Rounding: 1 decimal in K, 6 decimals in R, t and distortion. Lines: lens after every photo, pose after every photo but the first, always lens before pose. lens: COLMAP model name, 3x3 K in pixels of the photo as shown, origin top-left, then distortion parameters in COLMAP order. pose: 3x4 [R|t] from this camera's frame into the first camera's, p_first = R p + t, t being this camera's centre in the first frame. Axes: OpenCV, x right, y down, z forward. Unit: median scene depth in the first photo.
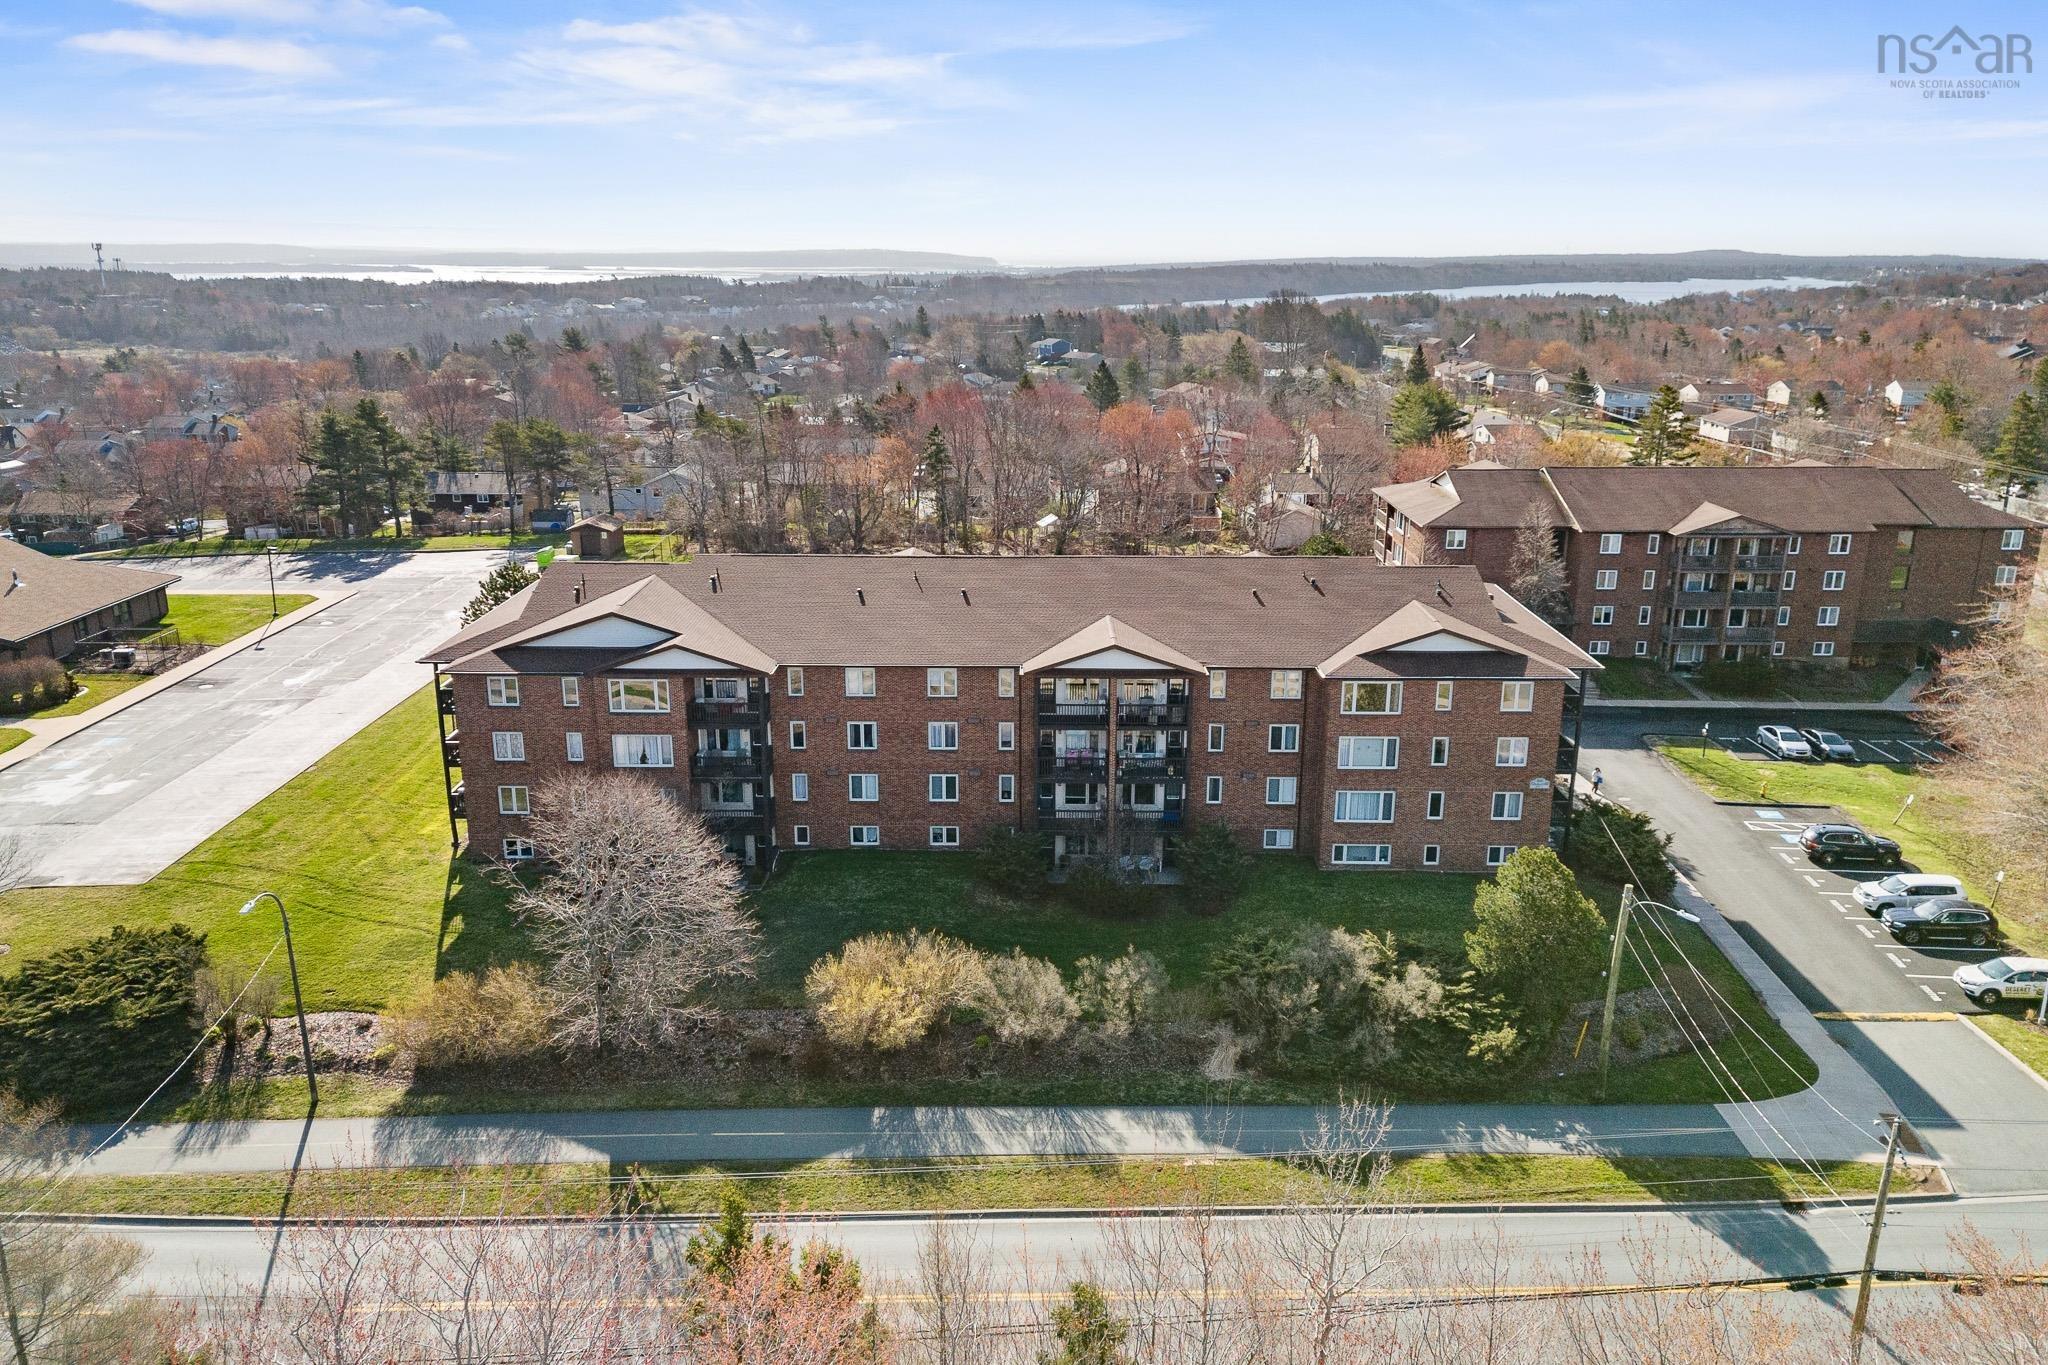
lens RADIAL K [[1504.0, 0, 1019.1], [0, 1504.0, 686.9], [0, 0, 1]] dist [0.051544, -0.033165]
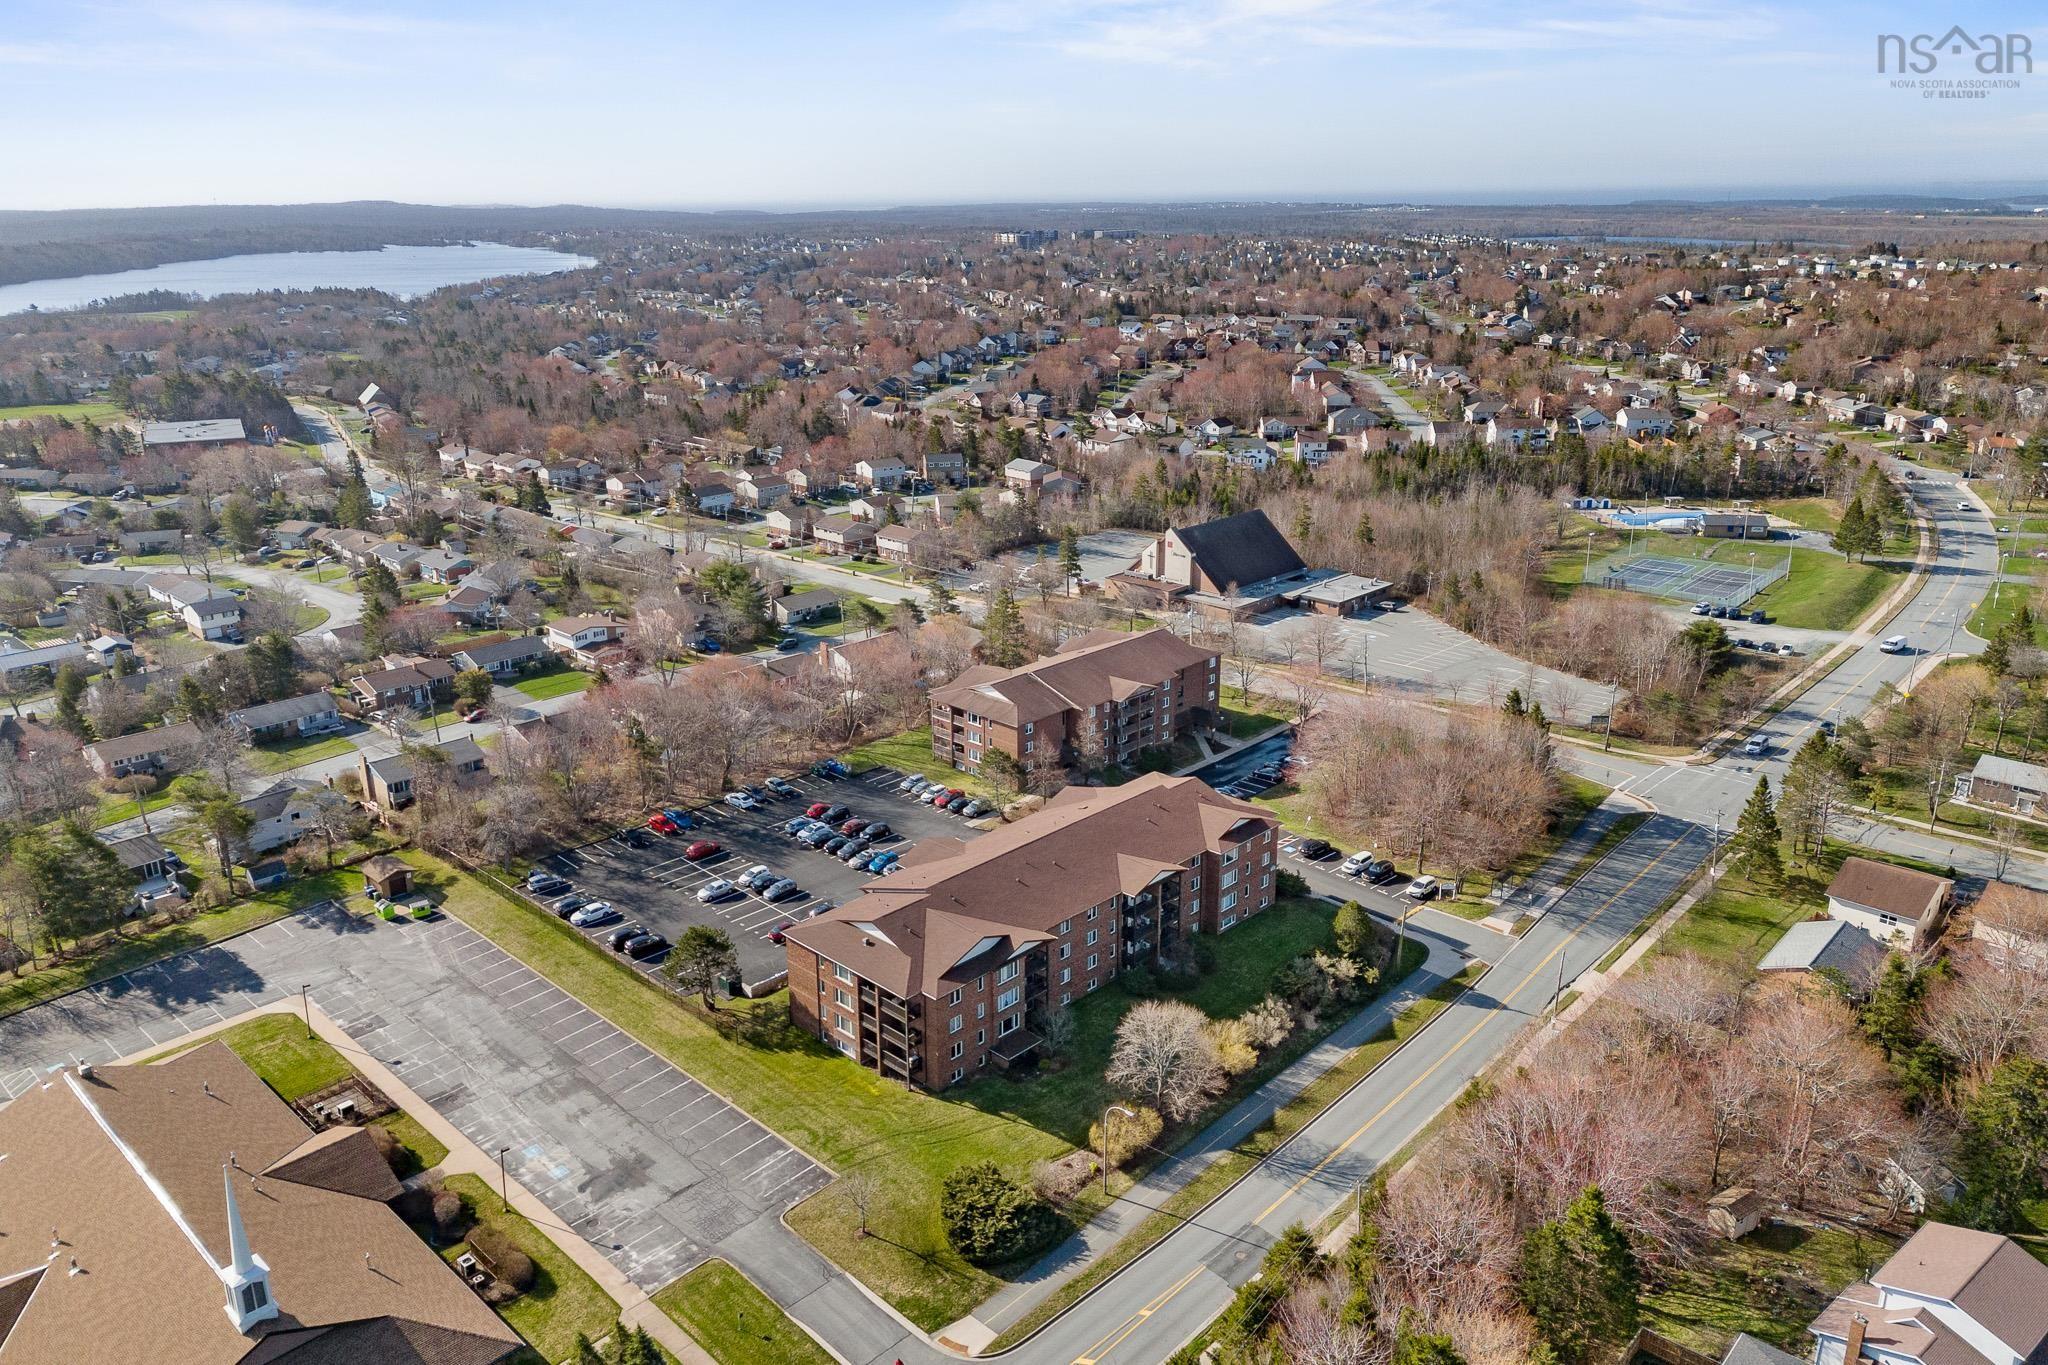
lens RADIAL K [[1504.0, 0, 1019.7], [0, 1504.0, 685.1], [0, 0, 1]] dist [0.051544, -0.033165]
pose [[0.690555, -0.235884, 0.683735, -1.903693], [0.217215, 0.969323, 0.115028, -0.738946], [-0.689893, 0.069085, 0.720608, -0.565495]]
